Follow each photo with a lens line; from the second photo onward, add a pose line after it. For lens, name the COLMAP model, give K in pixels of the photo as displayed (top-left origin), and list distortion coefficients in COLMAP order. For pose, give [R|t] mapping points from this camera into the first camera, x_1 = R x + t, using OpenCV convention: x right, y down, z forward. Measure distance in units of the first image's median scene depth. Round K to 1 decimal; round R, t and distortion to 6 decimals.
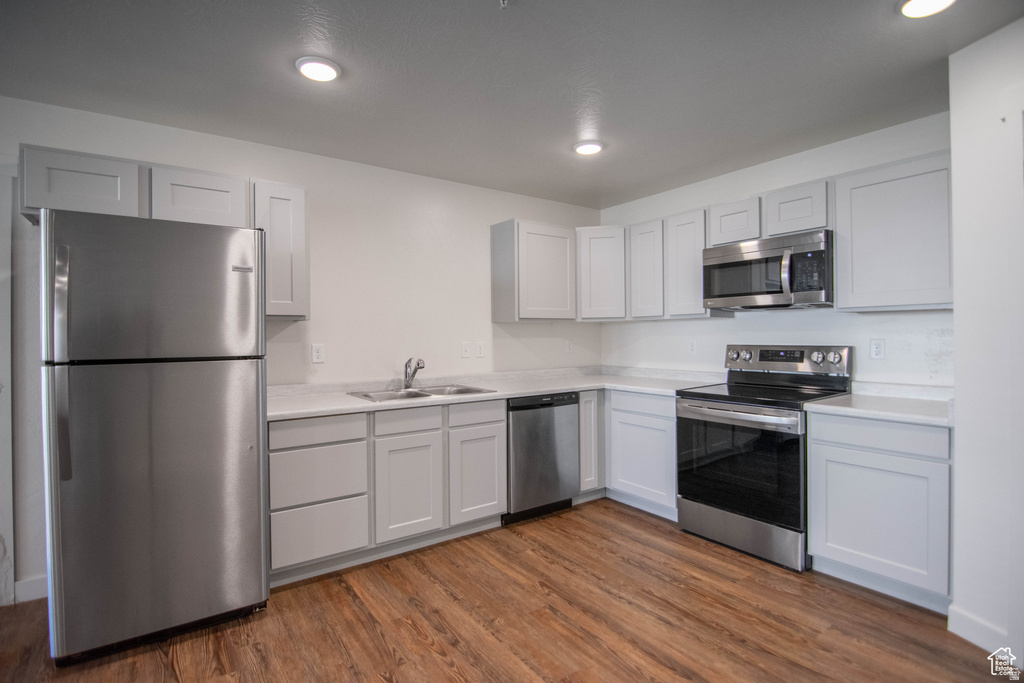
lens RADIAL K [[494.7, 0, 512.2], [0, 494.7, 331.4], [0, 0, 1]] dist [-0.020769, -0.000505]
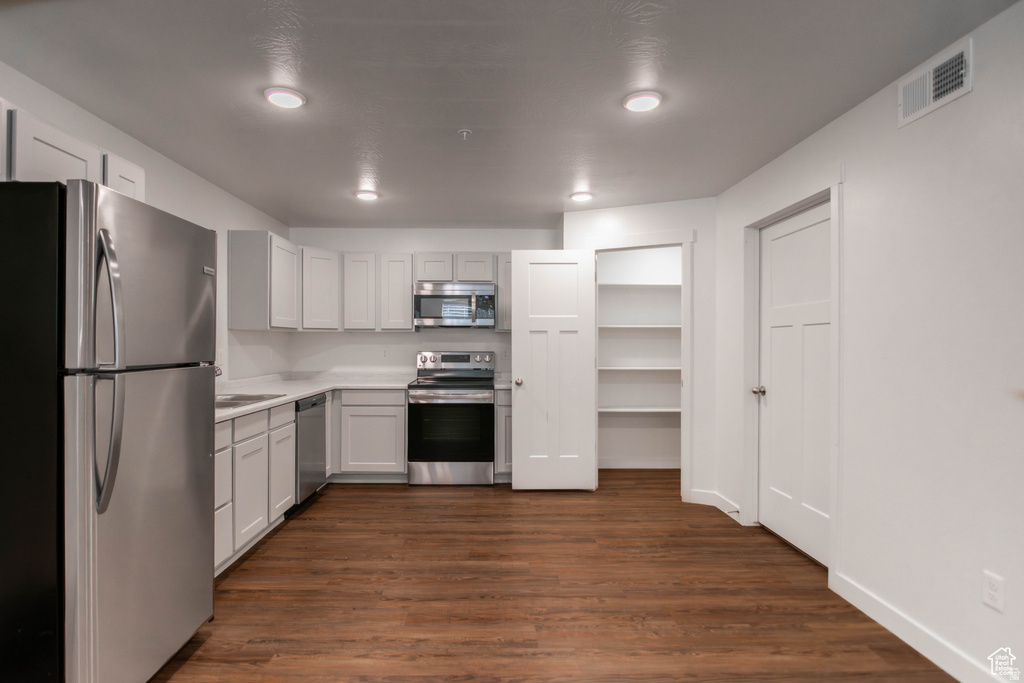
lens RADIAL K [[507.9, 0, 512.0], [0, 507.9, 341.5], [0, 0, 1]] dist [-0.024431, -0.001009]
pose [[0.558004, 0.013582, 0.829727, -0.764114], [-0.013134, 0.999885, -0.007535, 0.007151], [-0.829734, -0.006693, 0.558118, -0.028849]]
